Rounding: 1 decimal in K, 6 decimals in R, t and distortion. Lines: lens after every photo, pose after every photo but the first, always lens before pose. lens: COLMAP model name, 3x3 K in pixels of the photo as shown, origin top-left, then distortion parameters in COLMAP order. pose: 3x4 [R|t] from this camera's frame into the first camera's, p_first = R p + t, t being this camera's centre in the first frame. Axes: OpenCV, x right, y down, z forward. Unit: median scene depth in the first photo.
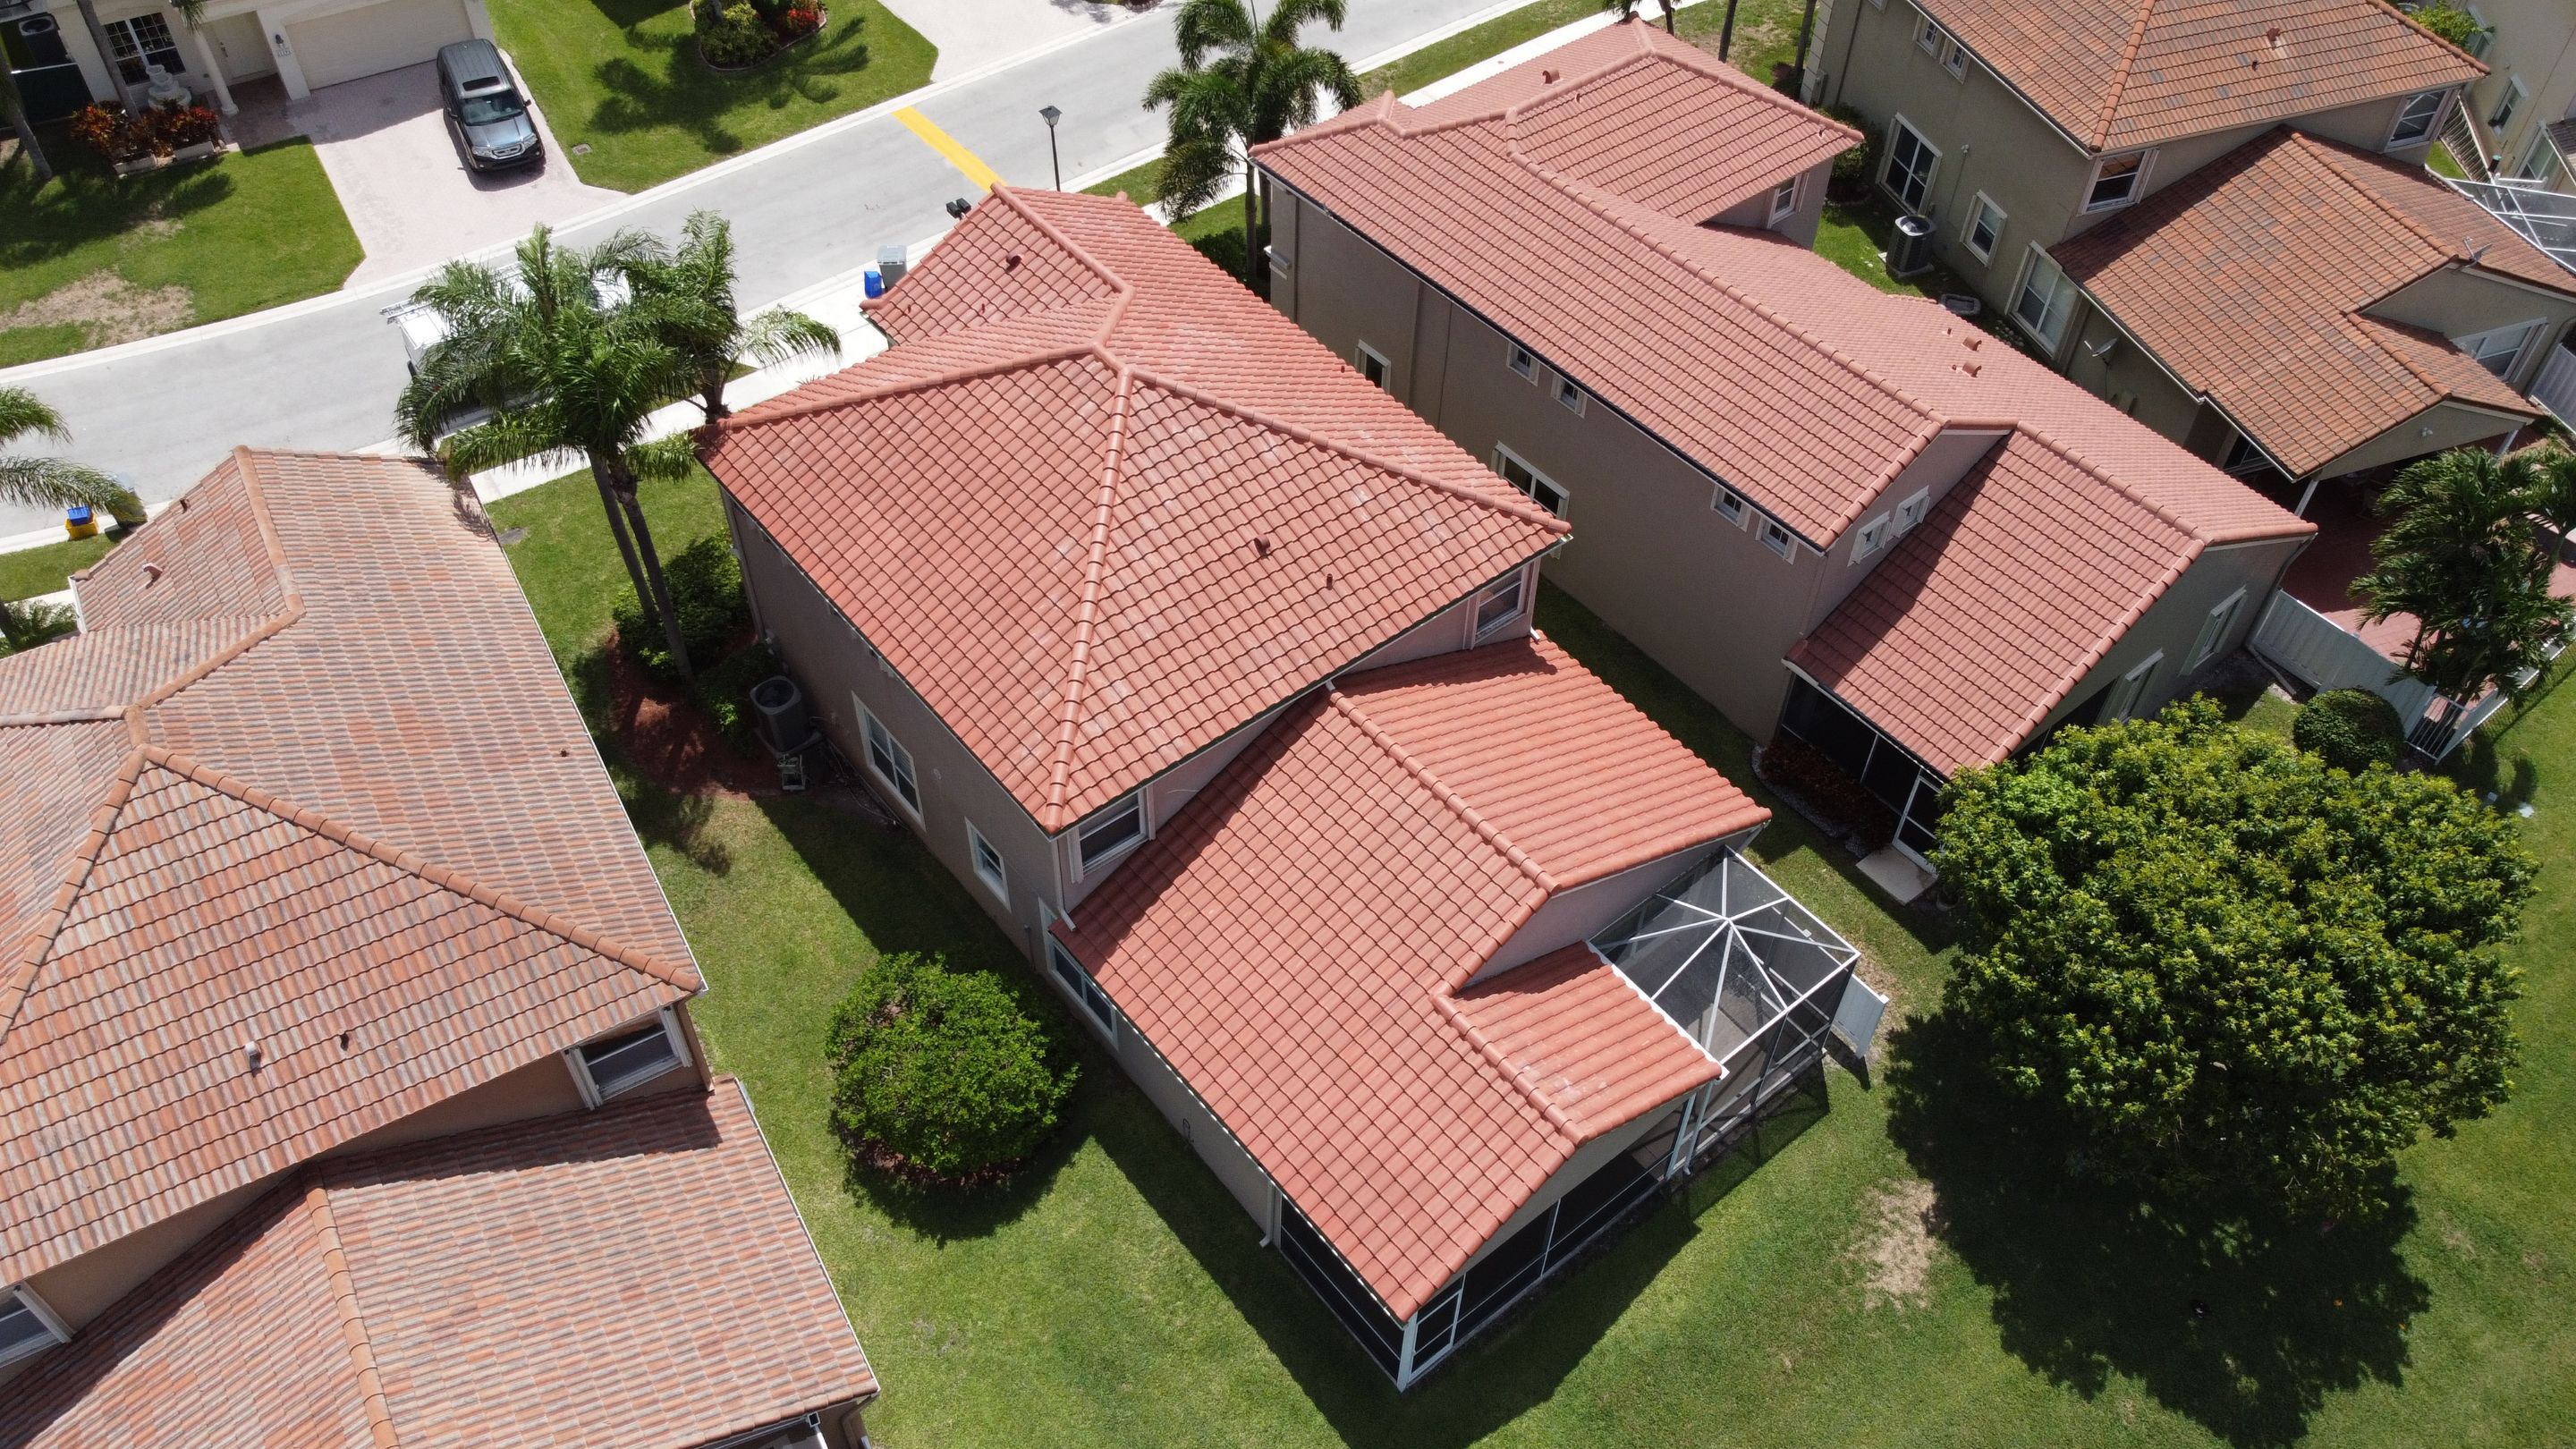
lens RADIAL K [[1933.0, 0, 1288.0], [0, 1933.0, 724.5], [0, 0, 1]] dist [0.001109, -0.003957]
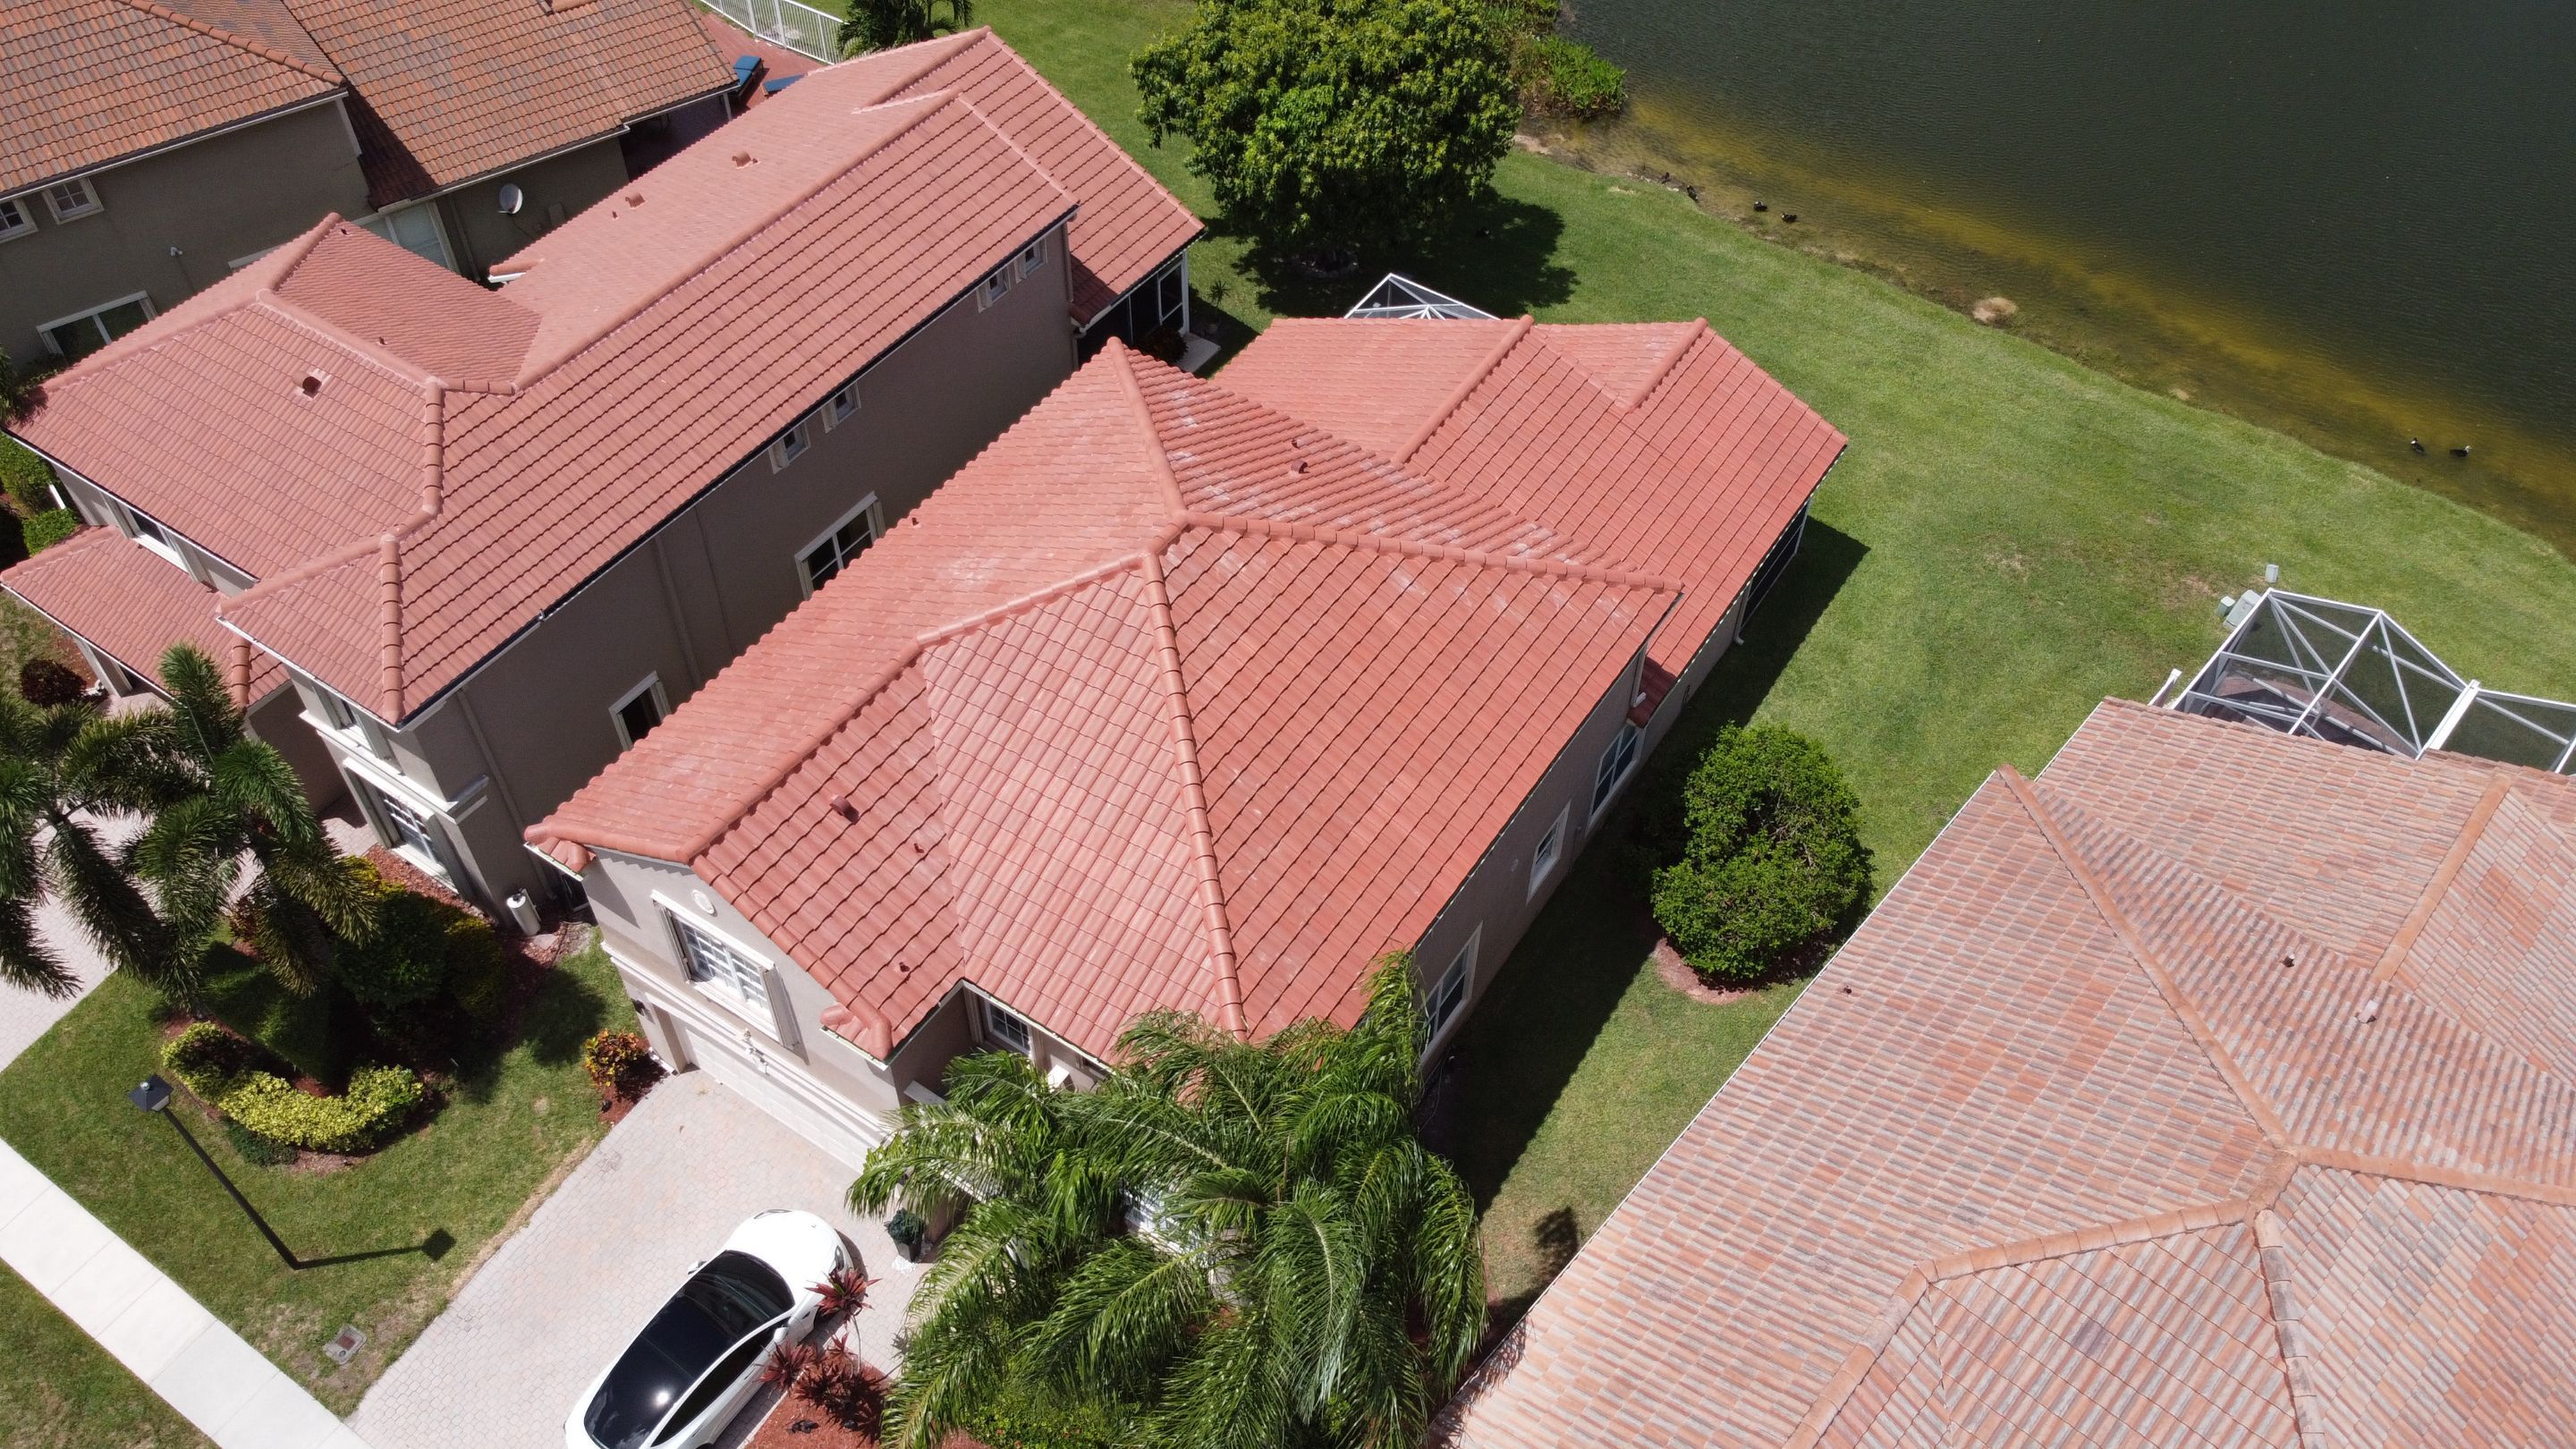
lens RADIAL K [[1933.0, 0, 1288.0], [0, 1933.0, 724.5], [0, 0, 1]] dist [0.001109, -0.003957]
pose [[-0.300920, -0.724684, 0.619904, -0.651775], [0.692692, 0.280681, 0.664377, -0.653203], [-0.655458, 0.629326, 0.417520, 0.654168]]
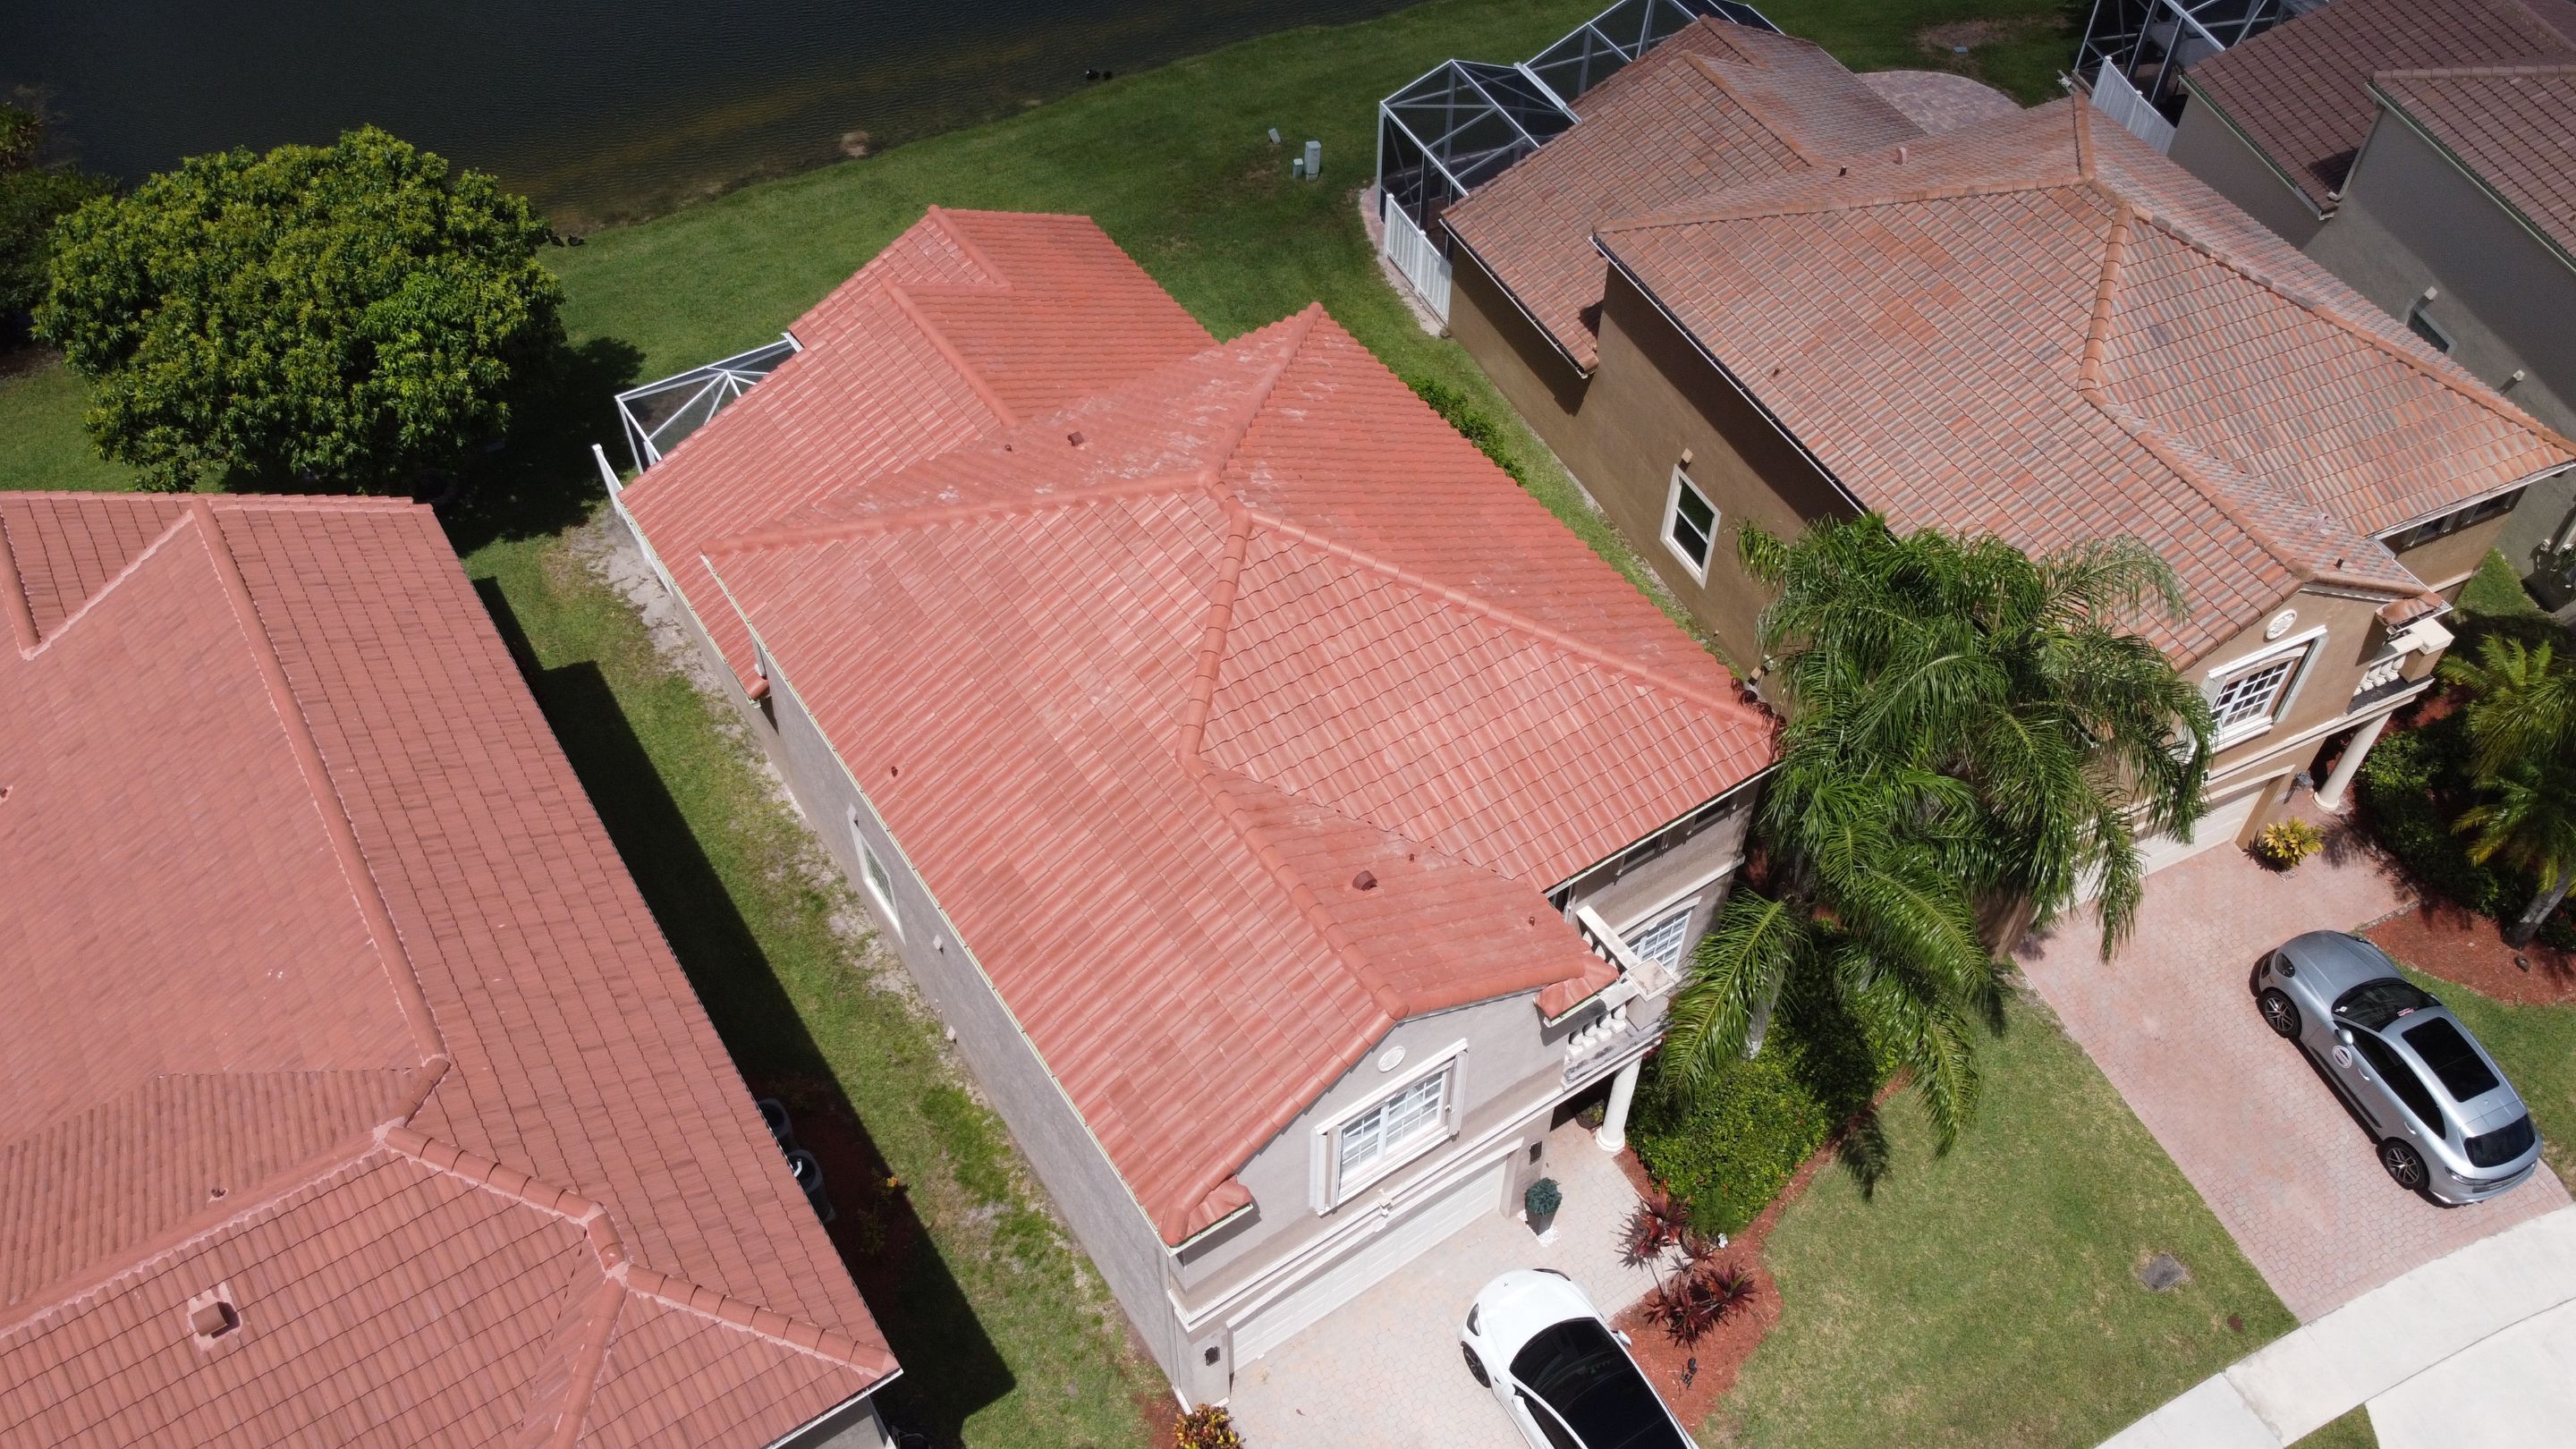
lens RADIAL K [[1927.9, 0, 1288.0], [0, 1927.9, 724.5], [0, 0, 1]] dist [0.009581, -0.000313]
pose [[-0.994867, -0.086562, 0.052418, -0.161934], [0.060703, -0.096038, 0.993525, -0.939197], [-0.080967, 0.991607, 0.100799, 0.979212]]
